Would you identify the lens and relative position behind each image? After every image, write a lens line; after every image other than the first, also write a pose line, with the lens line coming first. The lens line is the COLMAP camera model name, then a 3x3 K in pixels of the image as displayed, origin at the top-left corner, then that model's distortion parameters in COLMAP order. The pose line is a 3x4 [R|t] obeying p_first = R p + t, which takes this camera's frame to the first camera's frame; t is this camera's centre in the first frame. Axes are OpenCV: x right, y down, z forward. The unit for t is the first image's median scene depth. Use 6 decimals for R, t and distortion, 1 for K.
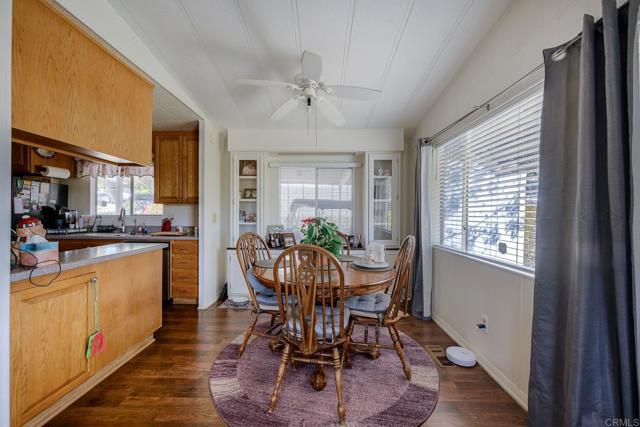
lens RADIAL K [[254.2, 0, 323.2], [0, 254.2, 213.8], [0, 0, 1]] dist [0.000188, -0.001028]
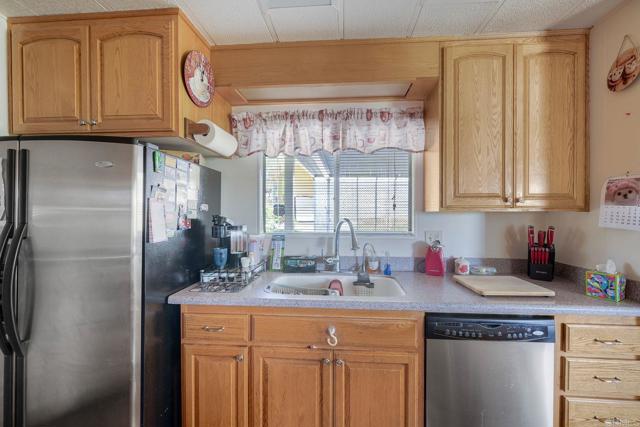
lens RADIAL K [[254.2, 0, 320.9], [0, 254.2, 214.6], [0, 0, 1]] dist [0.000188, -0.001028]
pose [[0.996798, -0.004064, -0.079852, -0.781180], [0.004969, 0.999926, 0.011146, -0.036835], [0.079800, -0.011507, 0.996744, 0.539878]]
